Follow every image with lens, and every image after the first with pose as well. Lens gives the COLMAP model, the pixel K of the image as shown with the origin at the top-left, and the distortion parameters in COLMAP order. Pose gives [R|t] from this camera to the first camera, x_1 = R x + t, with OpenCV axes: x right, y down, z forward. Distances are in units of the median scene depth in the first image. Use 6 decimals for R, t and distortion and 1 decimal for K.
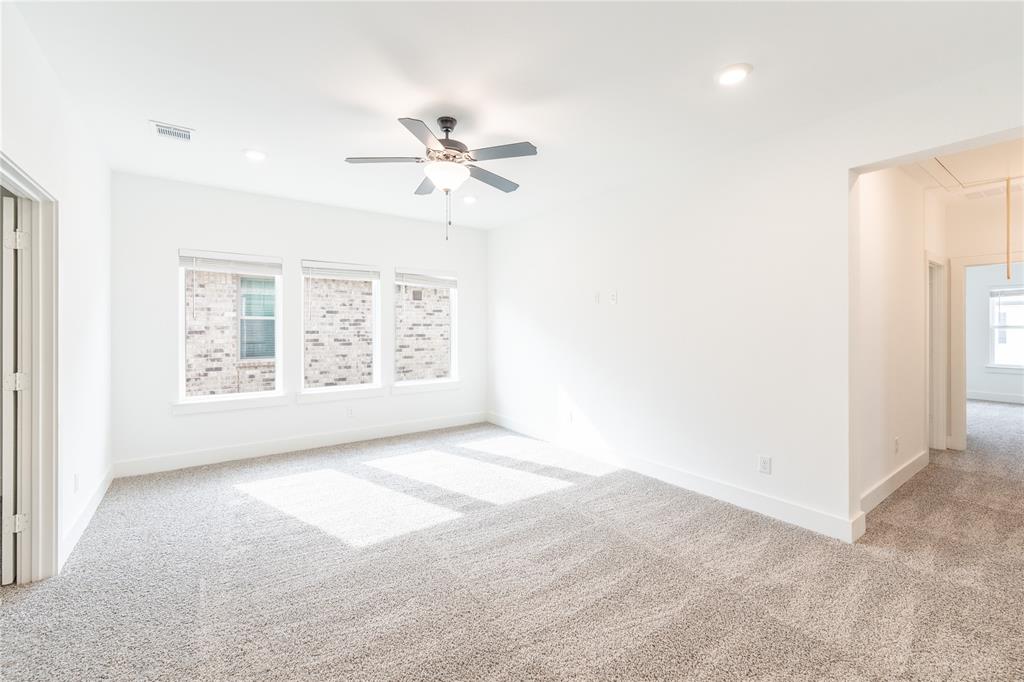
lens RADIAL K [[411.8, 0, 508.0], [0, 411.8, 333.6], [0, 0, 1]] dist [0.002349, -0.000432]
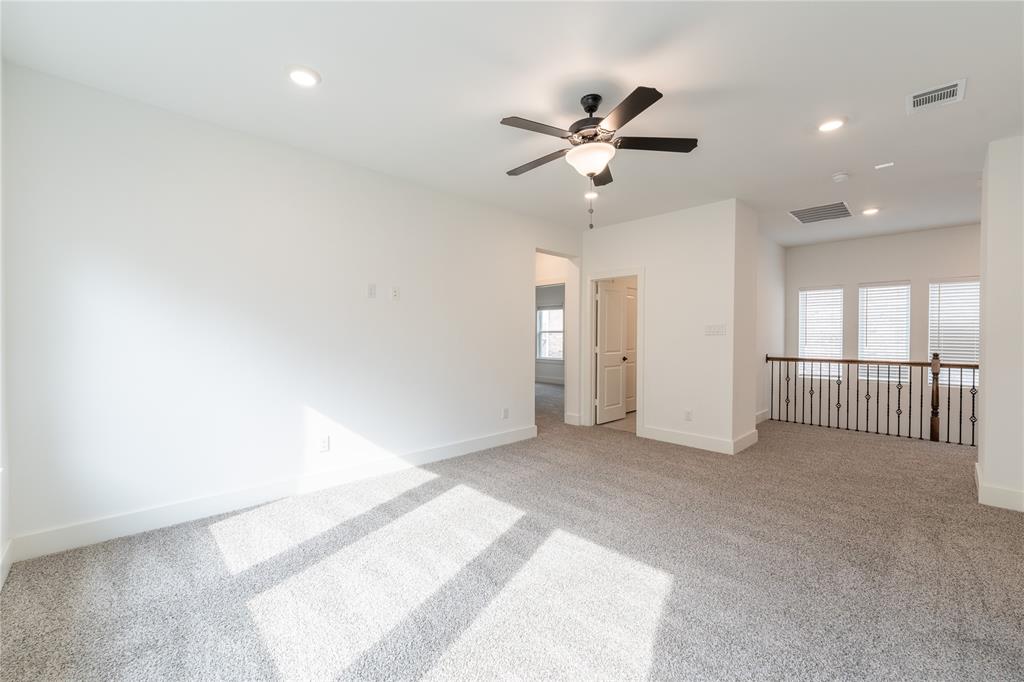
lens RADIAL K [[411.8, 0, 506.1], [0, 411.8, 340.2], [0, 0, 1]] dist [0.002349, -0.000432]
pose [[-0.126438, -0.009534, 0.991929, -0.844847], [0.008477, 0.999907, 0.010691, 0.012513], [-0.991938, 0.009761, -0.126346, 1.046124]]
